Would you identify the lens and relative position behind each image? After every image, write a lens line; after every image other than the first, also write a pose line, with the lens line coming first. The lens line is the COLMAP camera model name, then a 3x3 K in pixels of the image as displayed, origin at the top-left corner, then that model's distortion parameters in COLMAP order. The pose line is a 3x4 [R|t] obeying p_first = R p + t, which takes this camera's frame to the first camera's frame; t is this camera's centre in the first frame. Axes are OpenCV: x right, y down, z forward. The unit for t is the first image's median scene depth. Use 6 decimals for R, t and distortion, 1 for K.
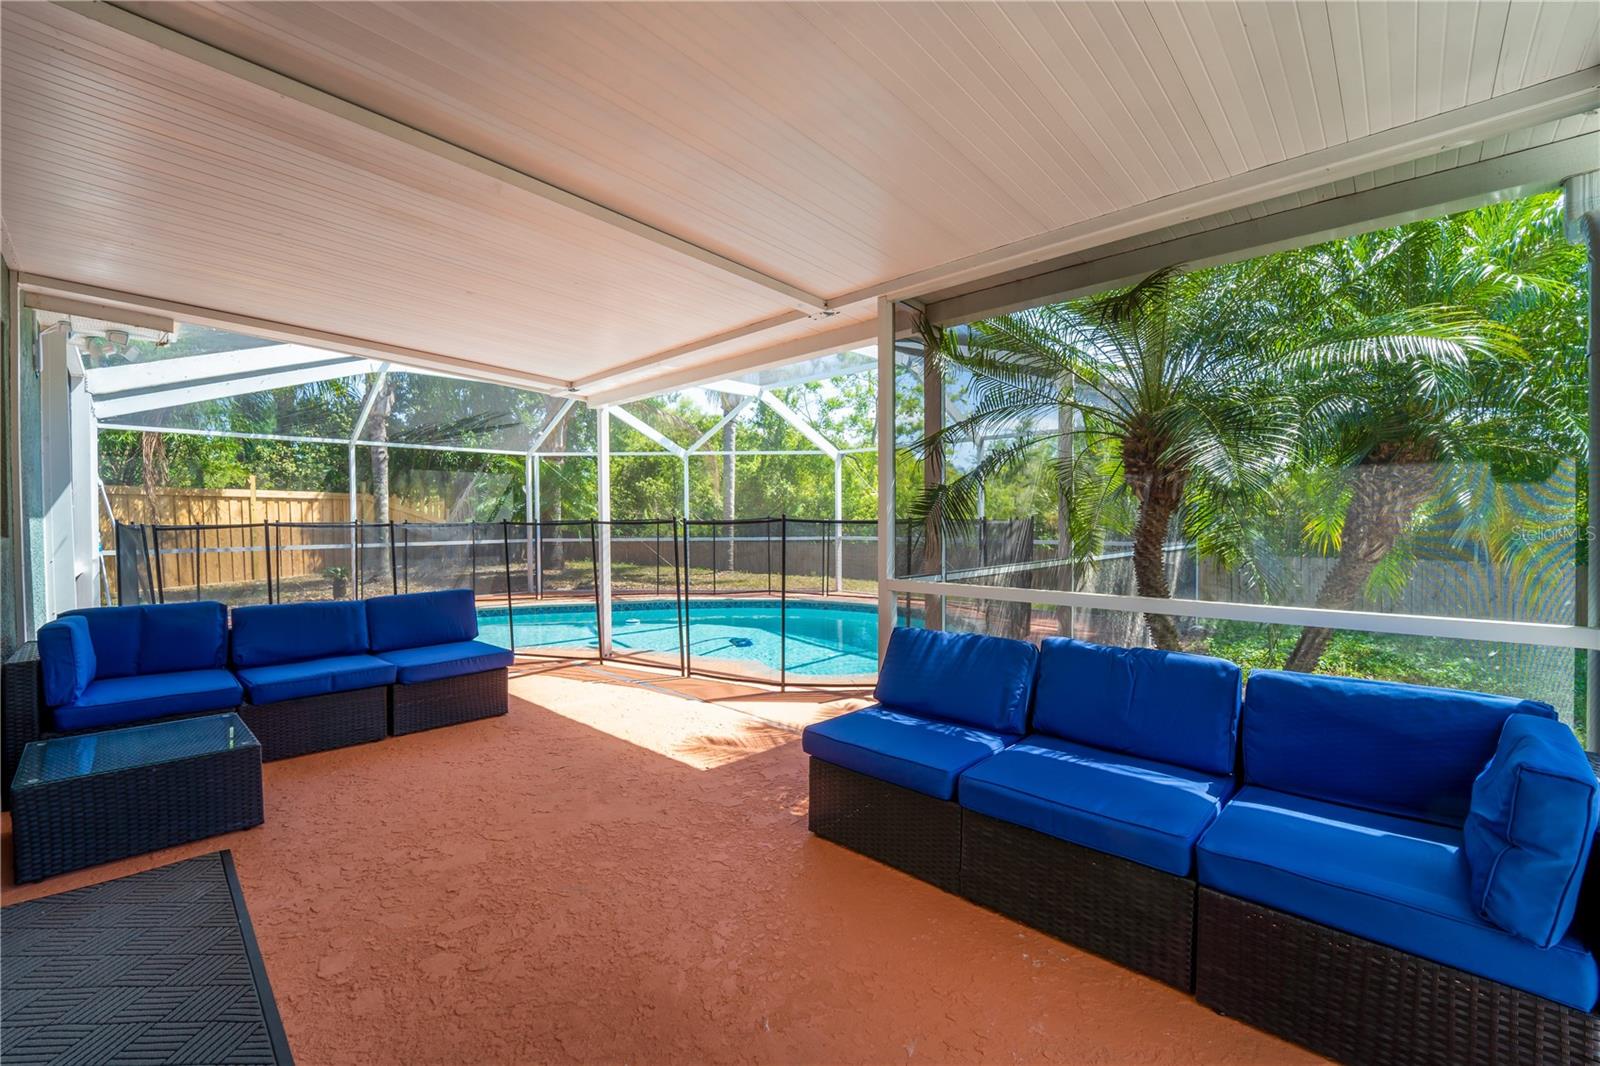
lens RADIAL K [[654.8, 0, 795.6], [0, 654.8, 531.8], [0, 0, 1]] dist [-0.024306, 0.000620]
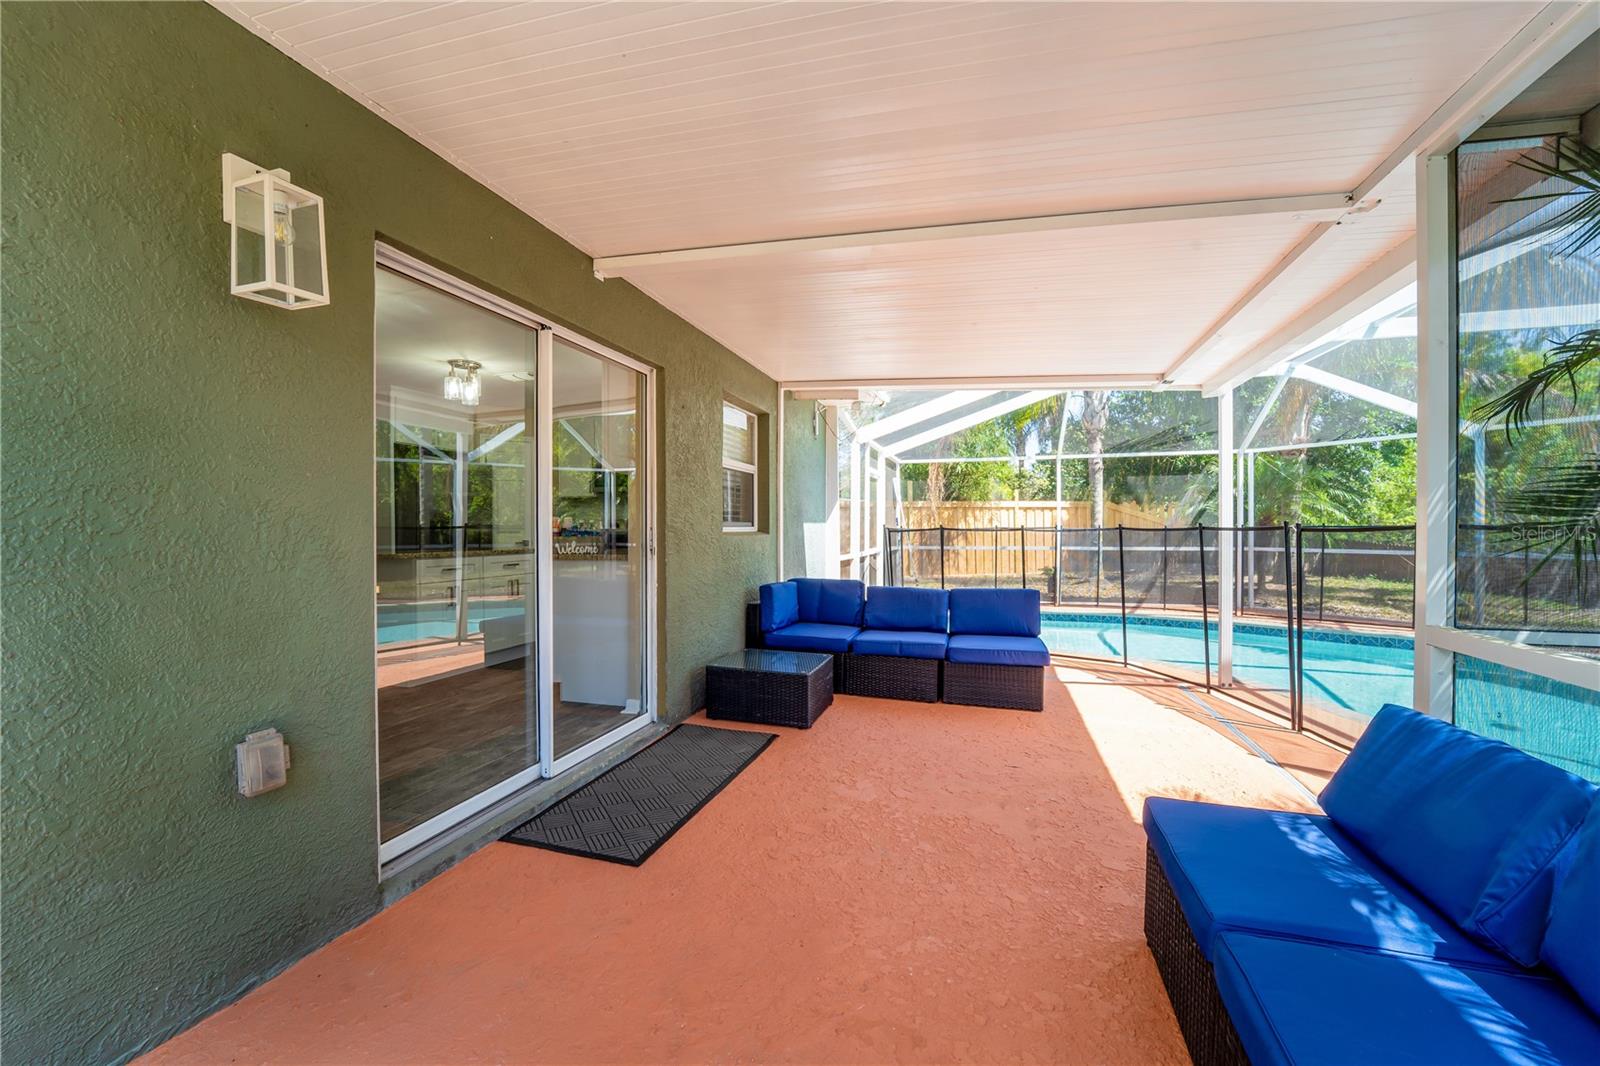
lens RADIAL K [[654.8, 0, 795.6], [0, 654.8, 531.8], [0, 0, 1]] dist [-0.024306, 0.000620]
pose [[0.442637, 0.009881, -0.896646, 0.353003], [-0.018063, 0.999835, 0.002102, -0.002440], [0.896519, 0.015266, 0.442742, 0.203401]]
